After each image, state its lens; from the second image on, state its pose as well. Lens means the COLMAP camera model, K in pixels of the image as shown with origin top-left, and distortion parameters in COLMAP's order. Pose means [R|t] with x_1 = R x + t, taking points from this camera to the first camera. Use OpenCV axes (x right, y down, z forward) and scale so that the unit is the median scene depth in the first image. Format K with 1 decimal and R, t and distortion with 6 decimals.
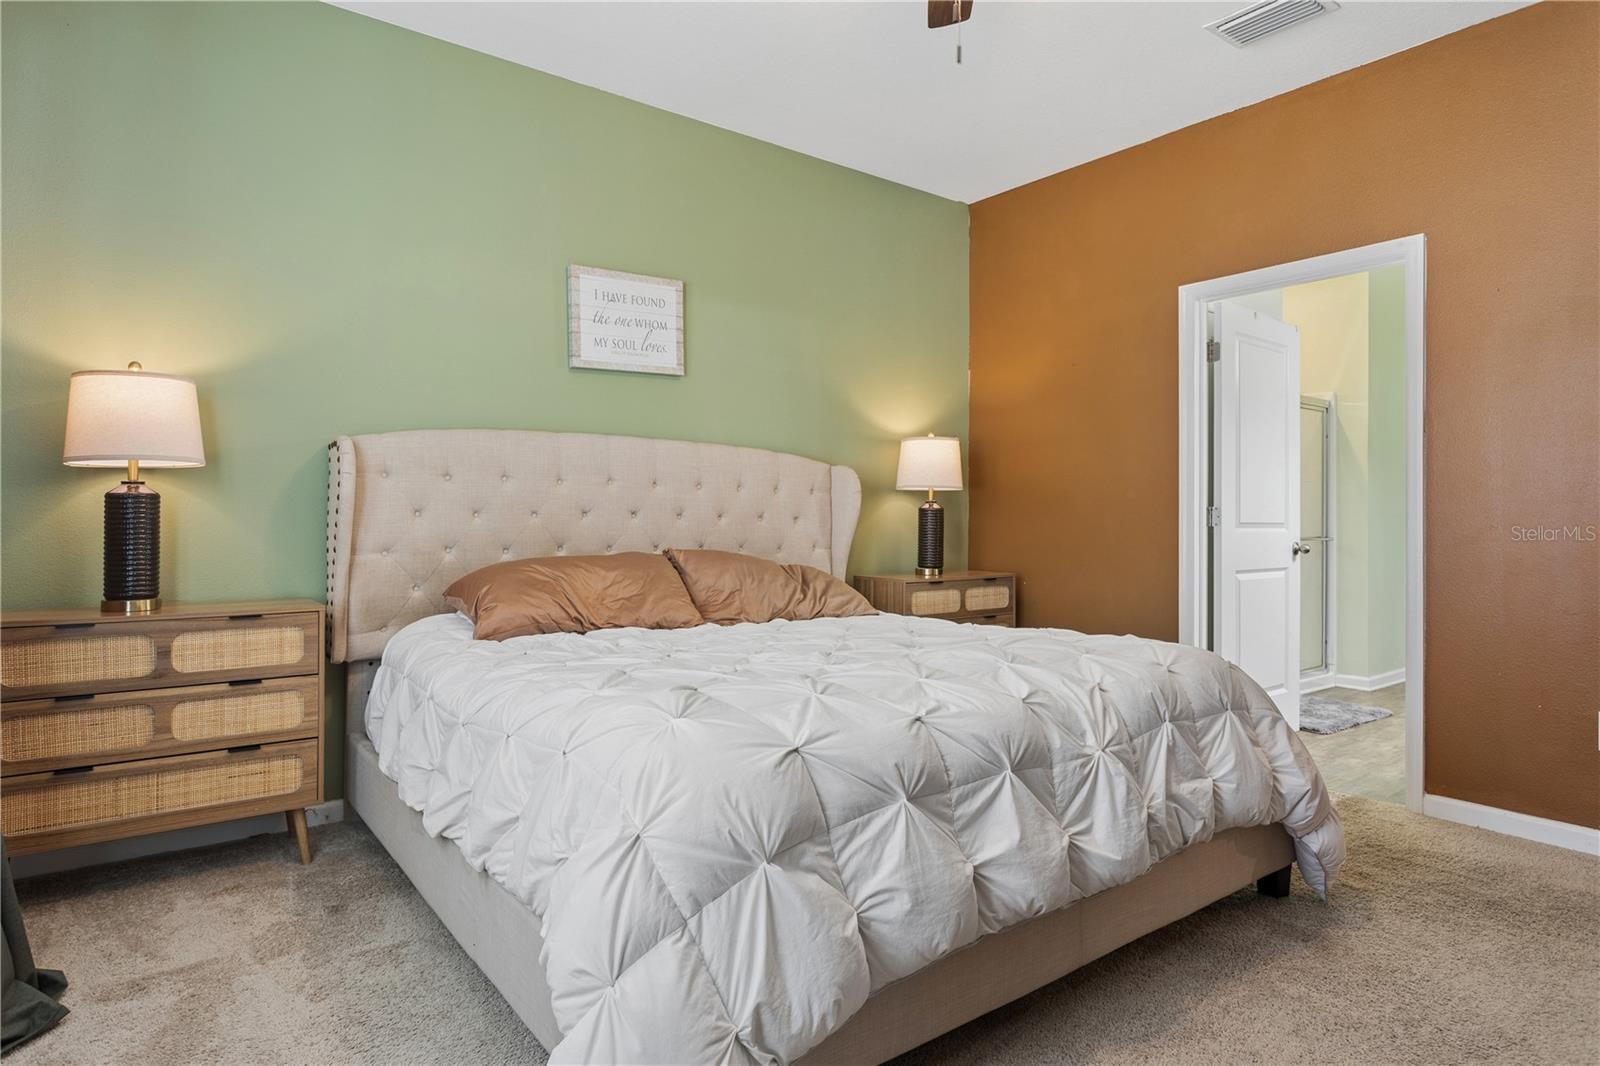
lens RADIAL K [[936.1, 0, 801.9], [0, 936.1, 446.1], [0, 0, 1]] dist [0.000102, 0.000332]
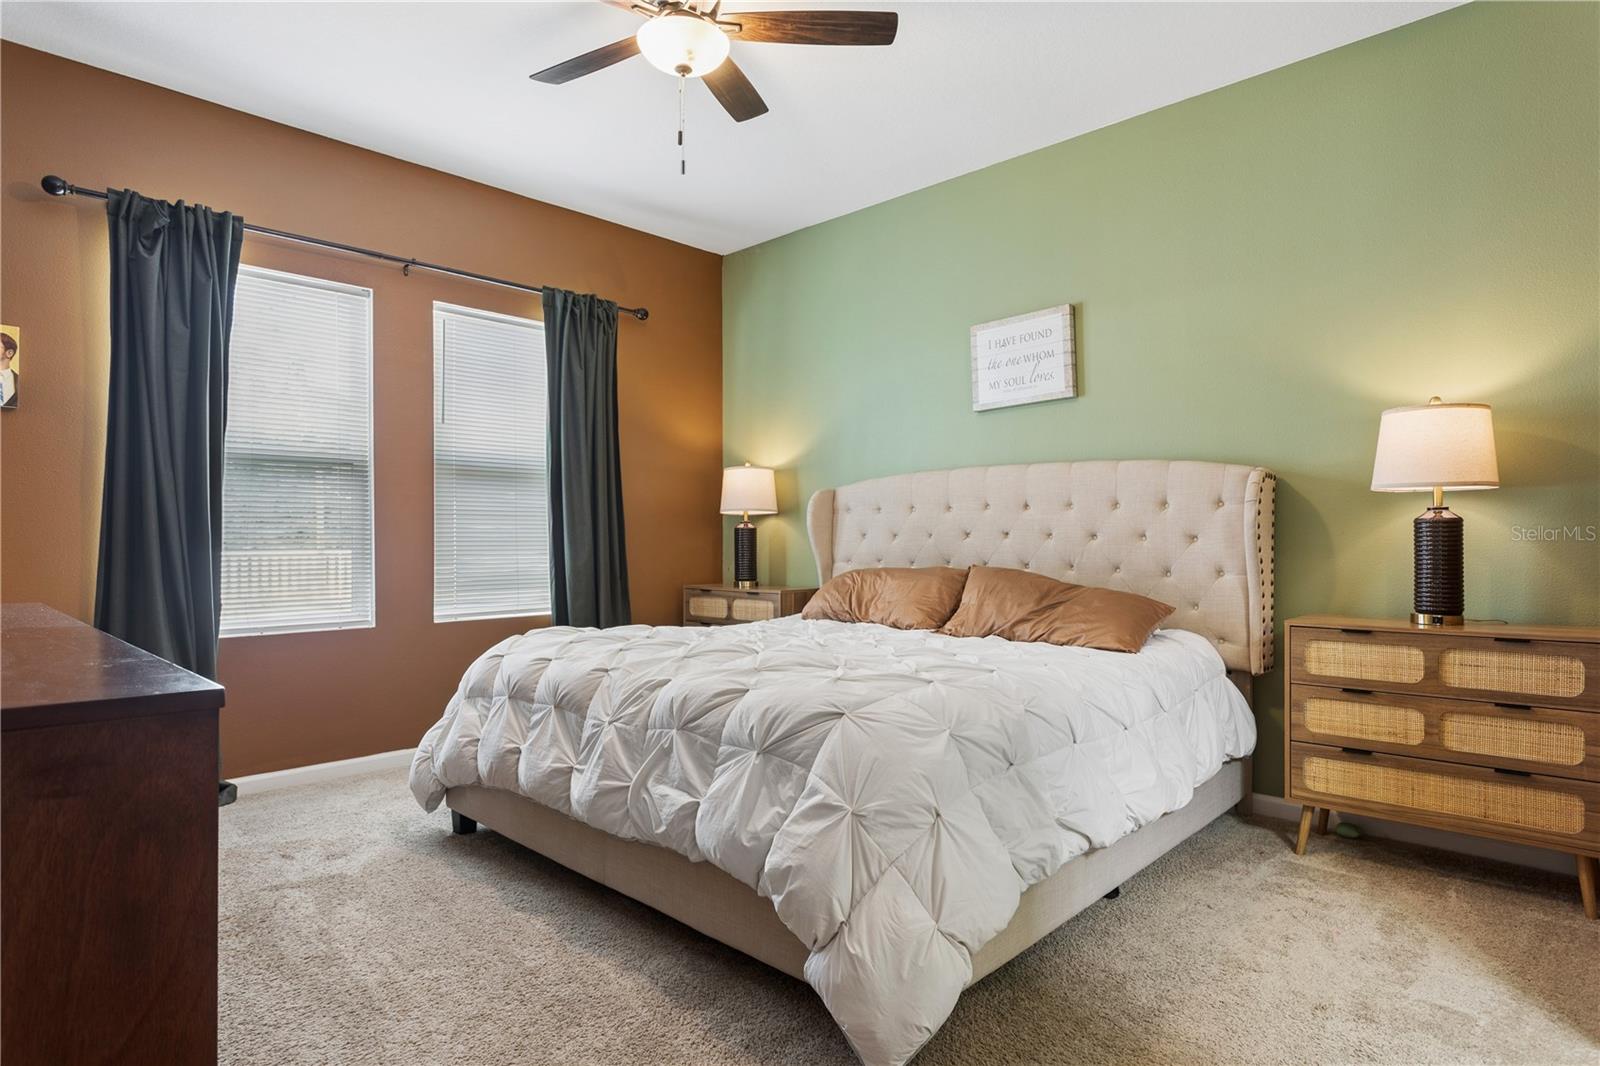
lens RADIAL K [[853.2, 0, 800.0], [0, 853.2, 533.0], [0, 0, 1]] dist [0.000211, 0.000099]
pose [[0.163436, -0.012911, -0.986470, 0.741138], [0.078824, 0.996889, 0.000012, 0.047897], [0.983400, -0.077759, 0.163945, 0.558926]]
